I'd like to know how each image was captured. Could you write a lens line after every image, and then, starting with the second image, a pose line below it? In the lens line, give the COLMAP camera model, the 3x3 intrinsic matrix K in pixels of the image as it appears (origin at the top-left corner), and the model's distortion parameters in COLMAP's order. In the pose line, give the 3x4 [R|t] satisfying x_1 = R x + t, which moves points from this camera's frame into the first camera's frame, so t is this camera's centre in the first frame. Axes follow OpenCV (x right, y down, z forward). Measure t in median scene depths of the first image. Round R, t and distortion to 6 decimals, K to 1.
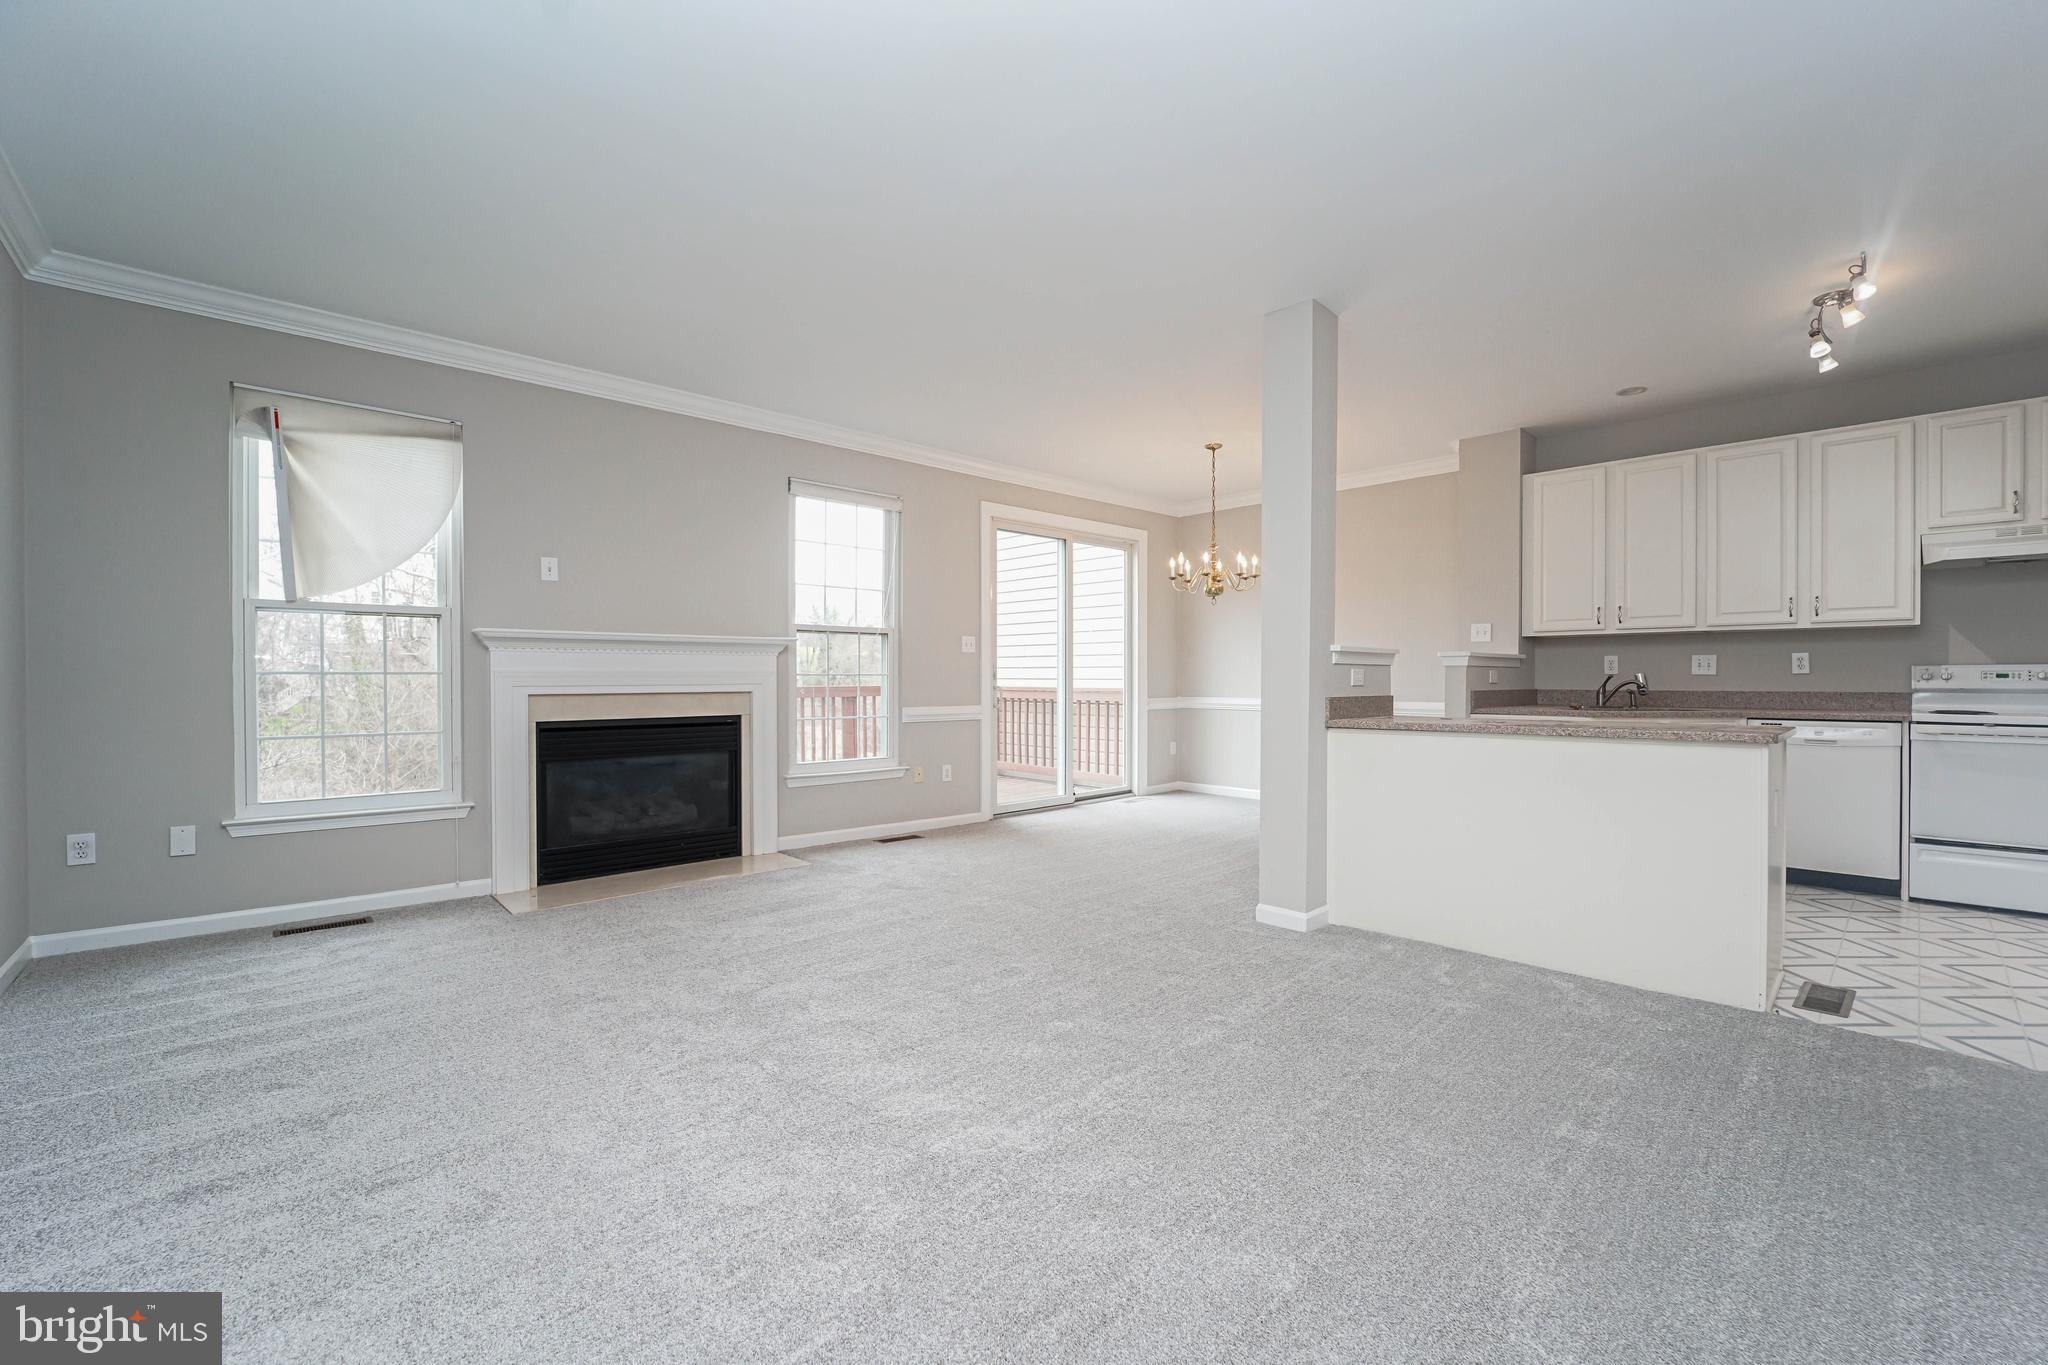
lens RADIAL K [[853.4, 0, 1072.5], [0, 853.4, 685.7], [0, 0, 1]] dist [0.002488, -0.000026]
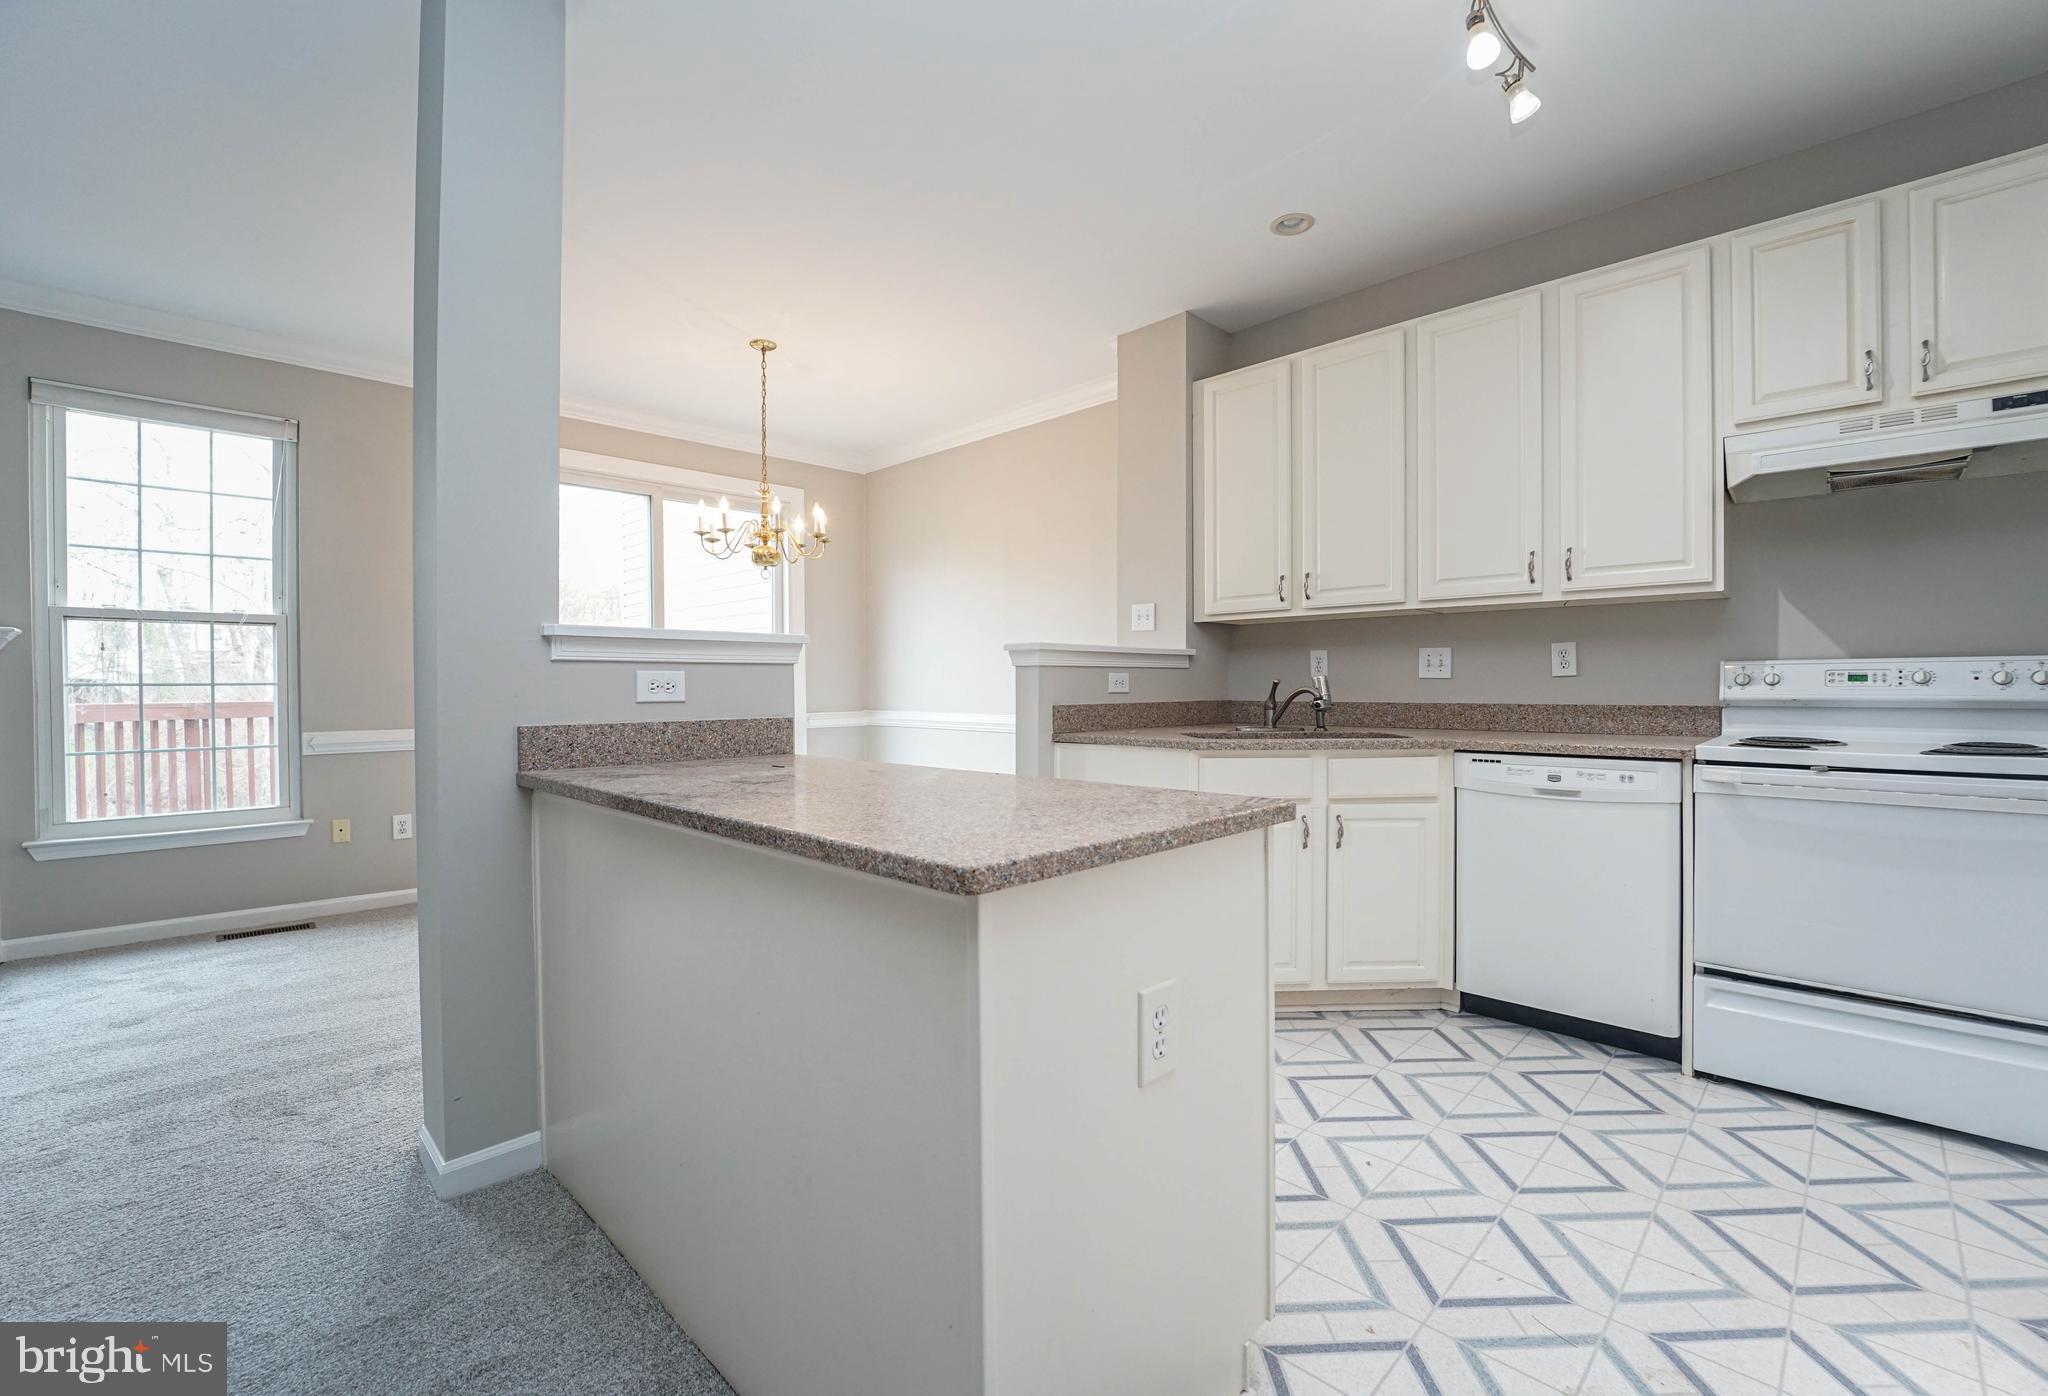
lens RADIAL K [[861.8, 0, 1054.0], [0, 861.8, 694.4], [0, 0, 1]] dist [-0.004411, -0.001445]
pose [[0.999773, -0.005144, 0.020656, 0.463656], [0.005120, 0.999986, 0.001228, -0.003294], [-0.020662, -0.001122, 0.999786, 0.375920]]
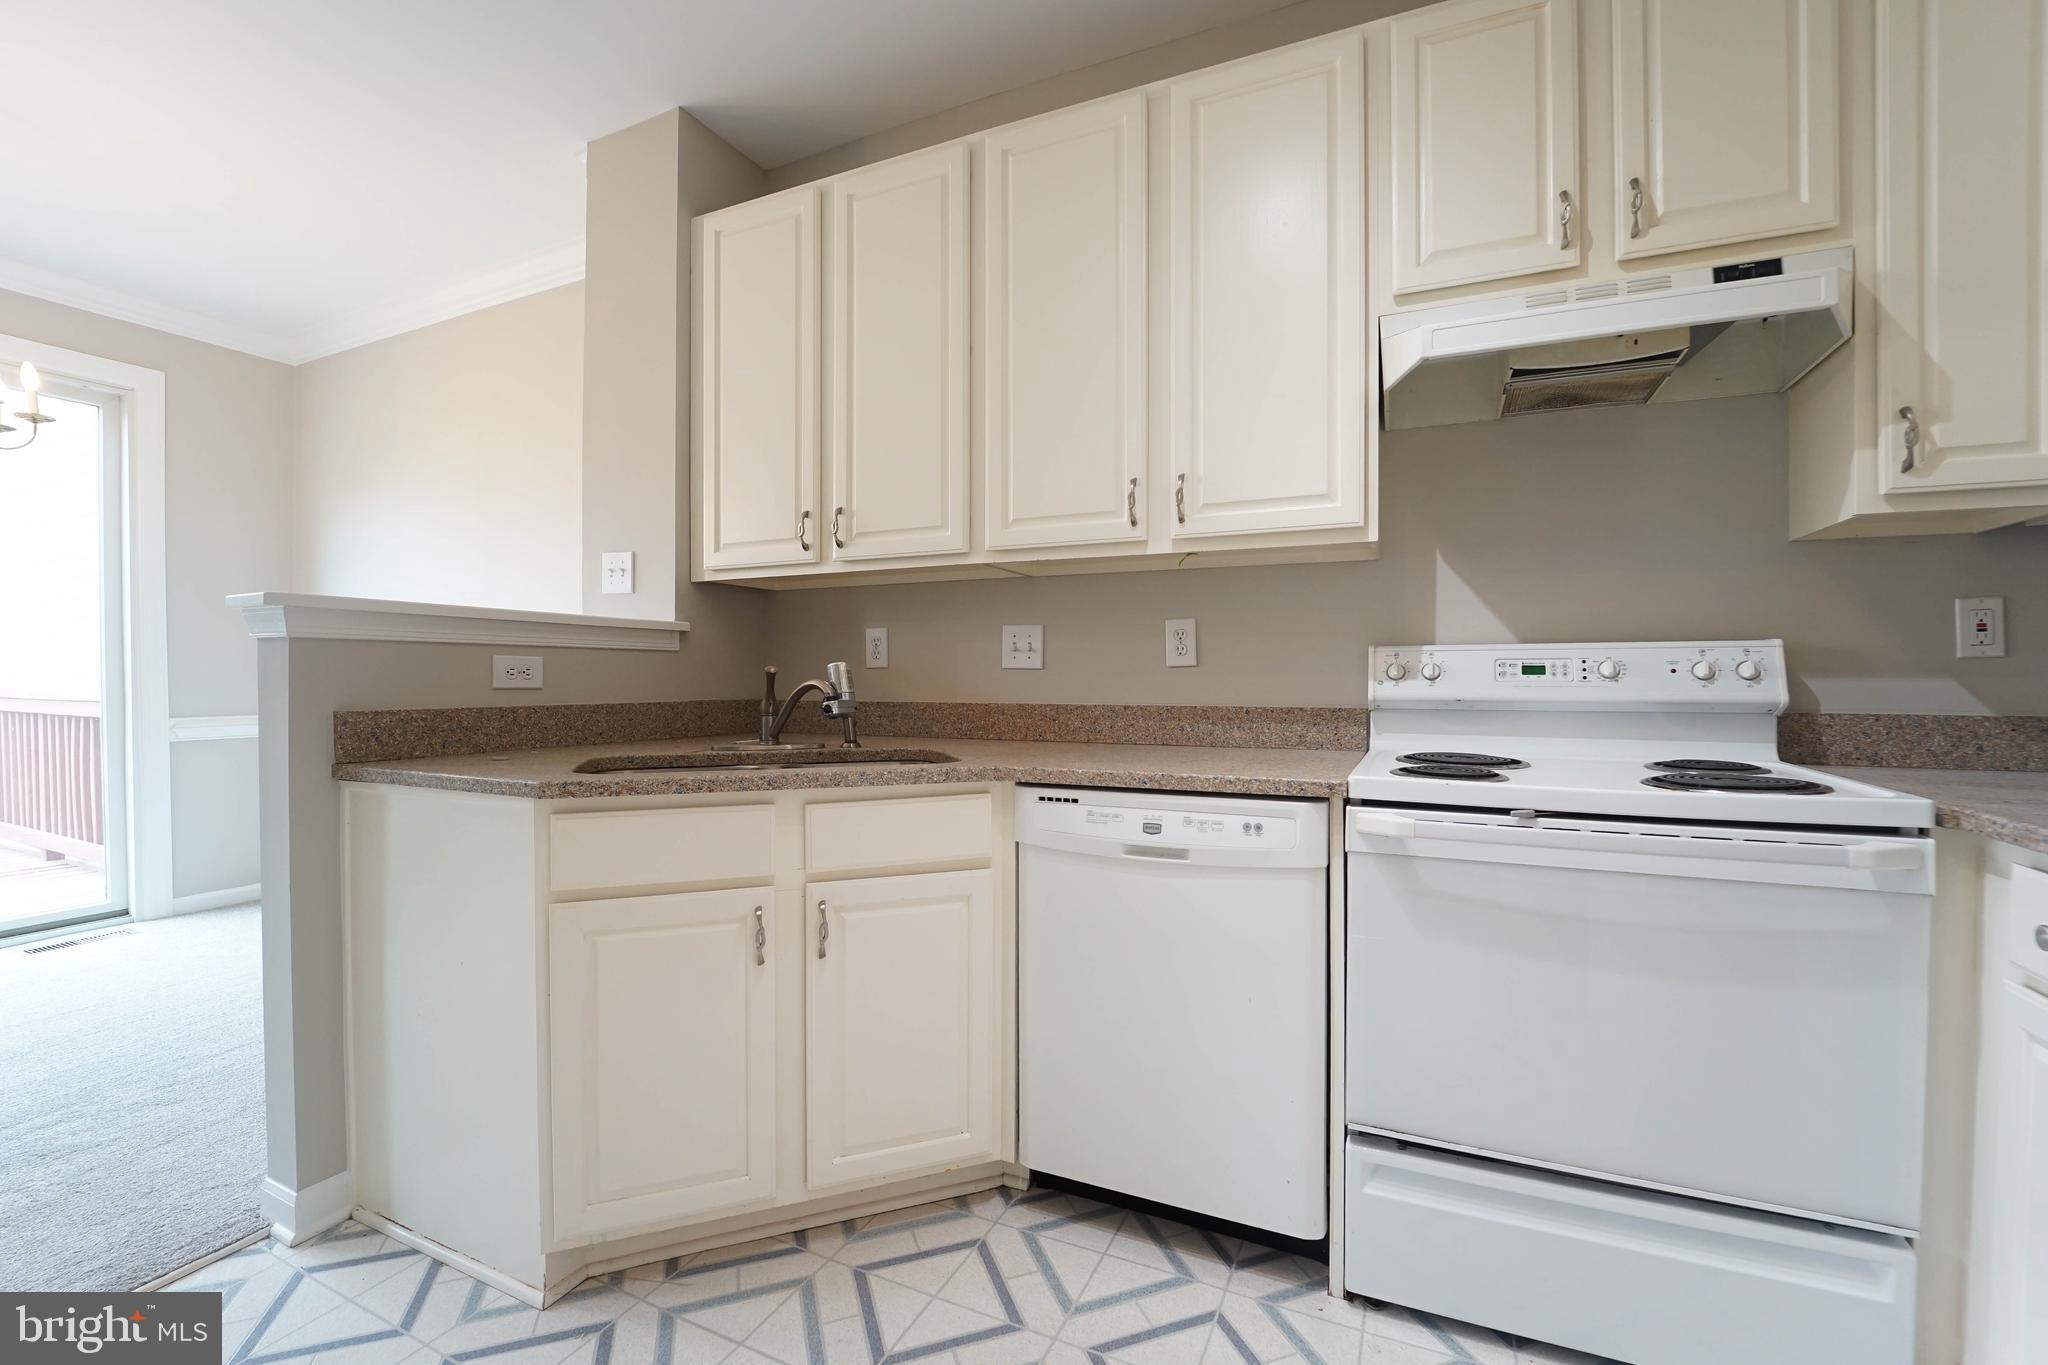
lens RADIAL K [[853.4, 0, 1032.0], [0, 853.4, 688.3], [0, 0, 1]] dist [0.002488, -0.000026]
pose [[0.942784, -0.003535, 0.333385, 0.627883], [0.002960, 0.999993, 0.002235, -0.003691], [-0.333390, -0.001120, 0.942788, 0.603330]]
